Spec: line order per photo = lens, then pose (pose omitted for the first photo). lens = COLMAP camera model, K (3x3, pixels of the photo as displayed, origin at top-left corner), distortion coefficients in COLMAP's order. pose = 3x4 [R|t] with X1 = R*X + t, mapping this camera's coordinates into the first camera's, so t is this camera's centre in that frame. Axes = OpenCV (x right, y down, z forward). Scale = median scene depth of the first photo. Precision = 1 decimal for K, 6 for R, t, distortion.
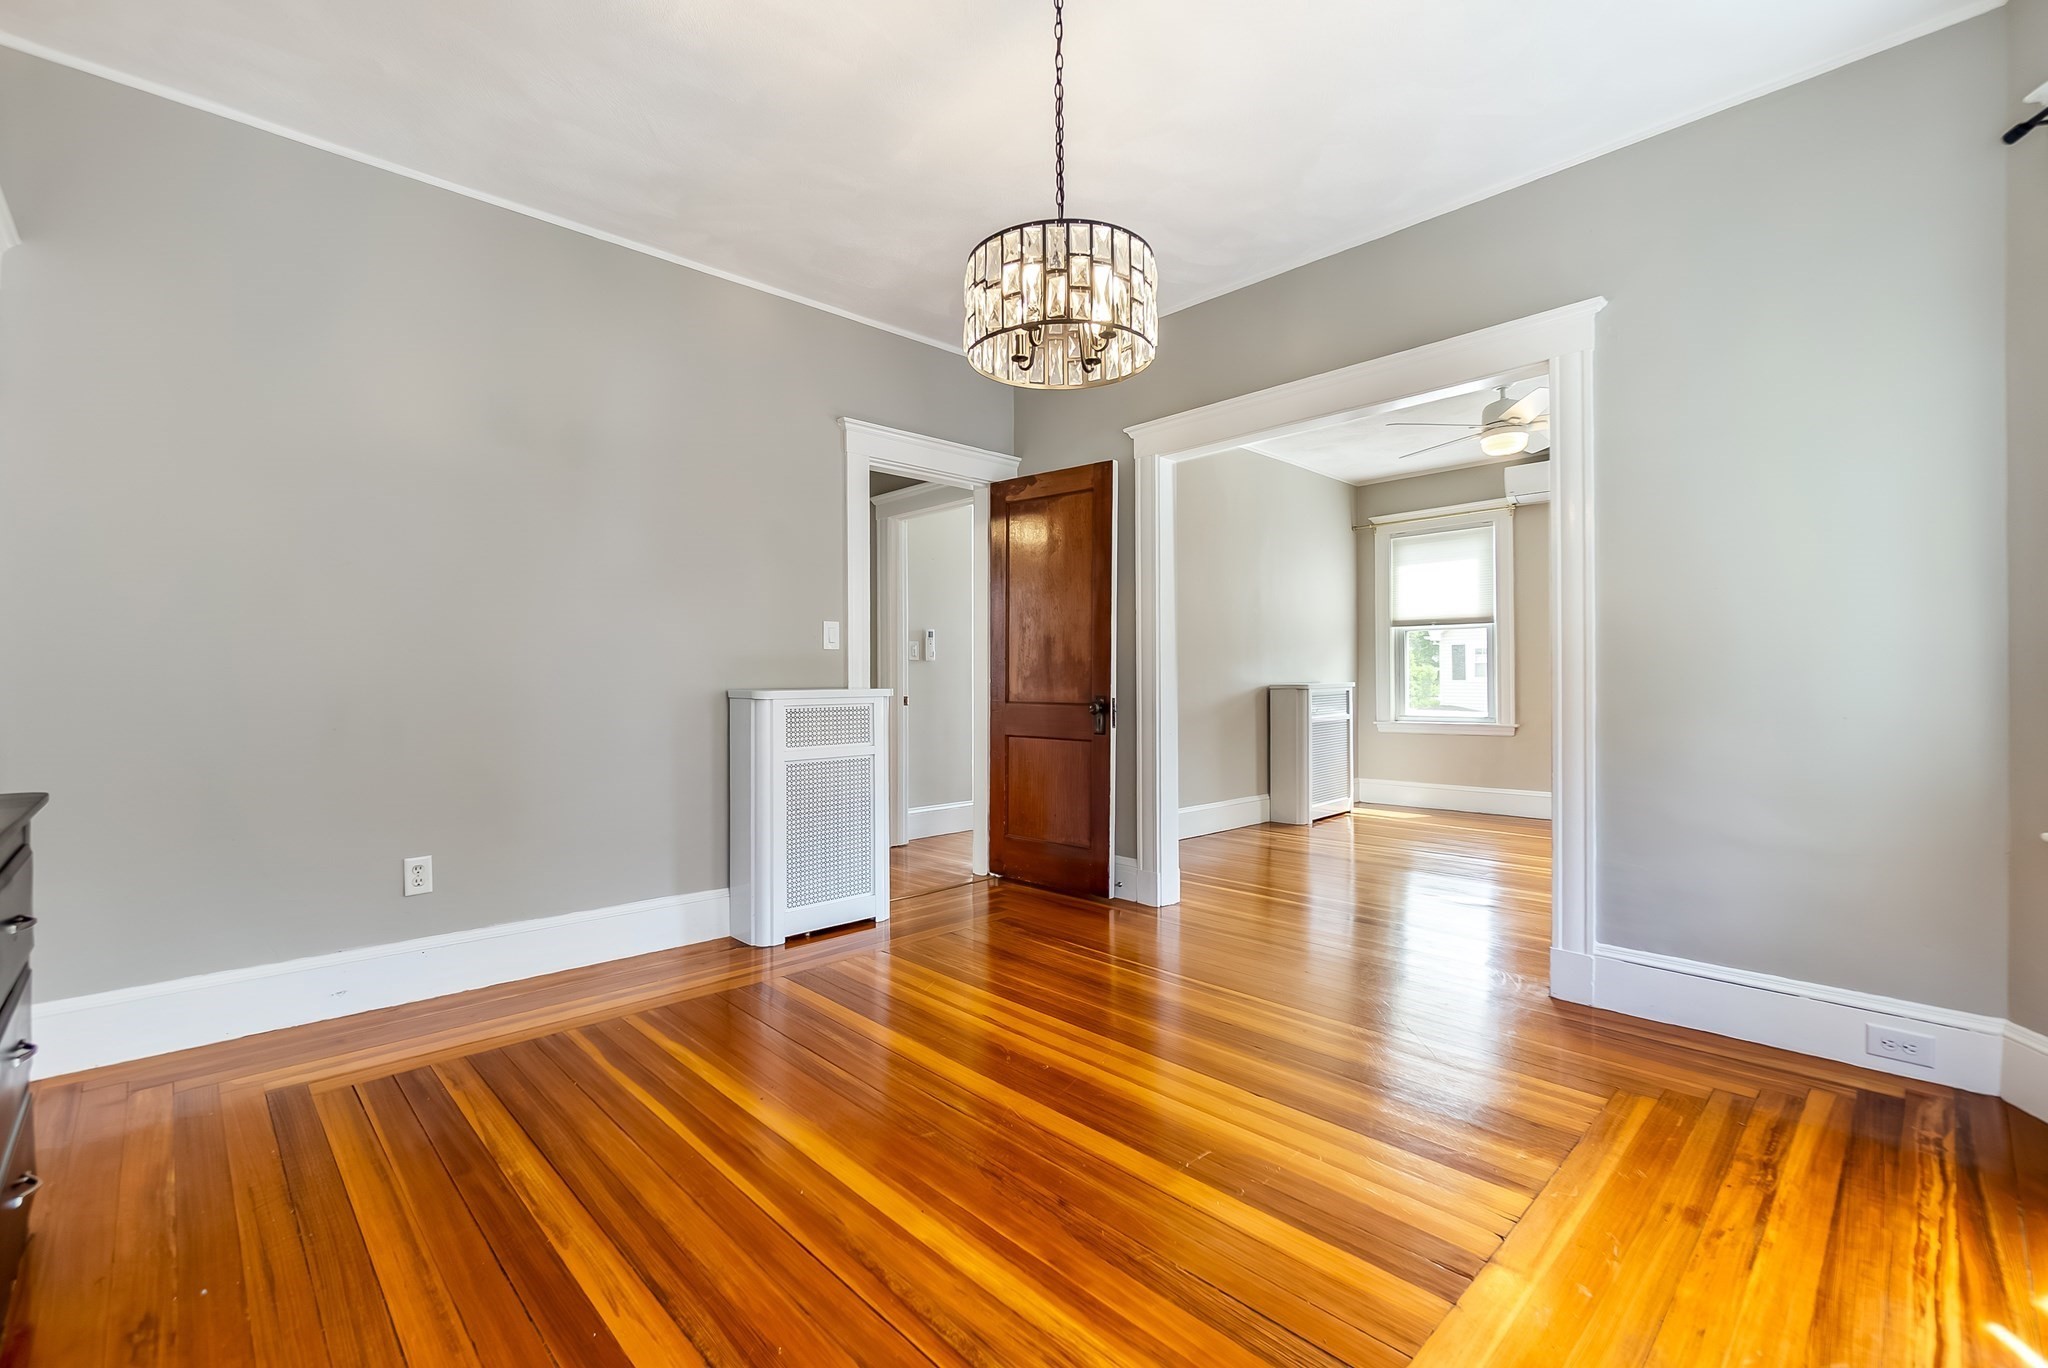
lens RADIAL K [[896.4, 0, 1025.4], [0, 896.4, 673.8], [0, 0, 1]] dist [0.000537, 0.001301]
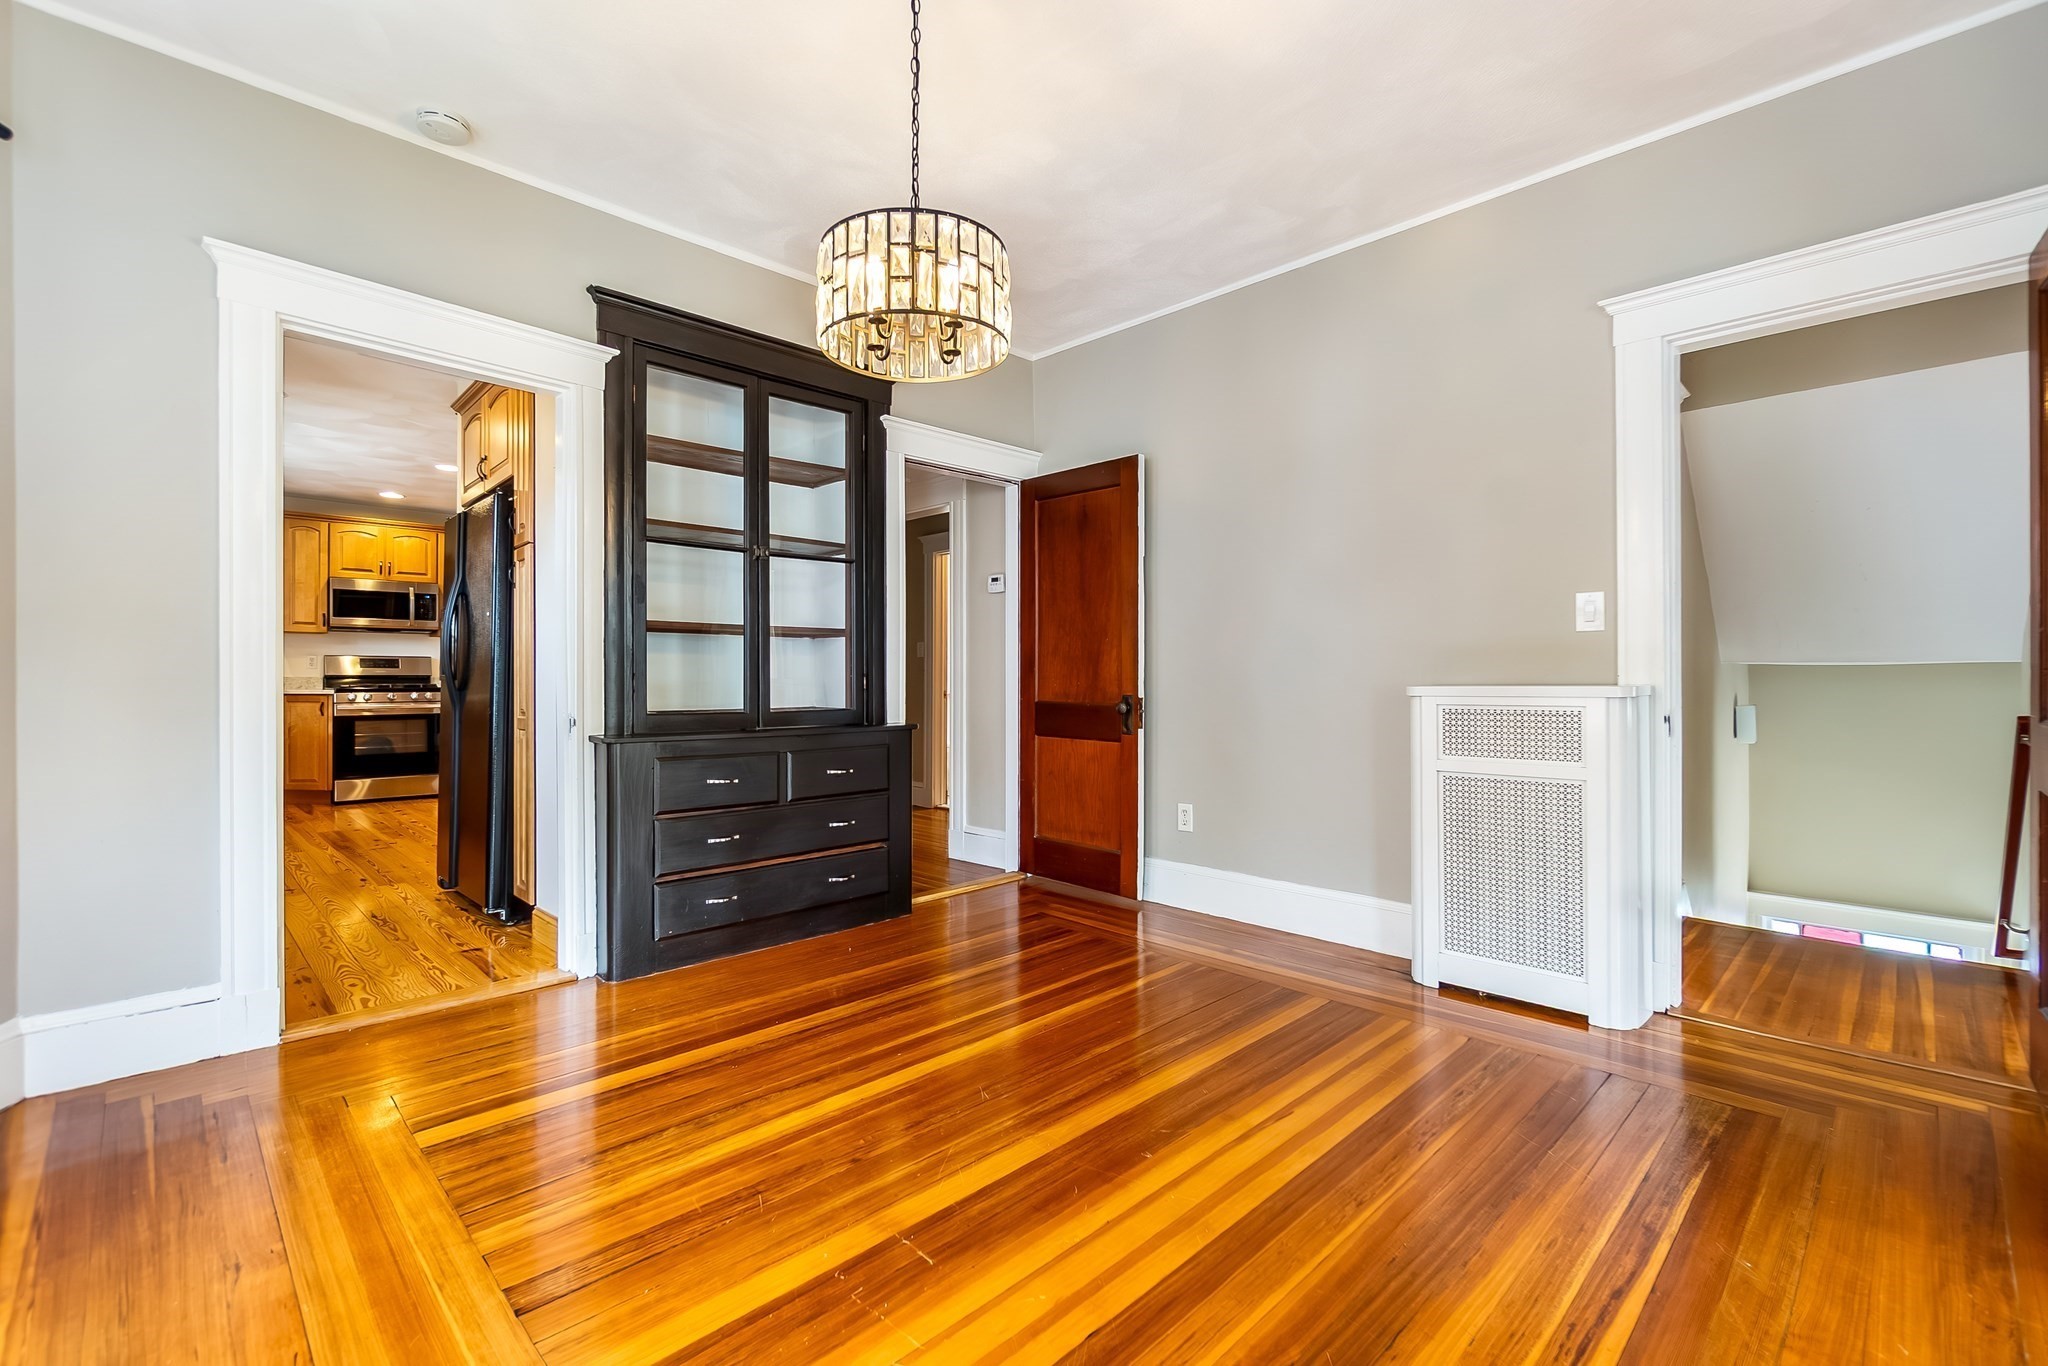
lens RADIAL K [[900.5, 0, 1023.7], [0, 900.5, 669.3], [0, 0, 1]] dist [-0.002824, -0.000106]
pose [[0.001527, -0.009225, -0.999956, 0.575653], [0.010066, 0.999907, -0.009209, 0.006659], [0.999948, -0.010052, 0.001620, 0.617772]]
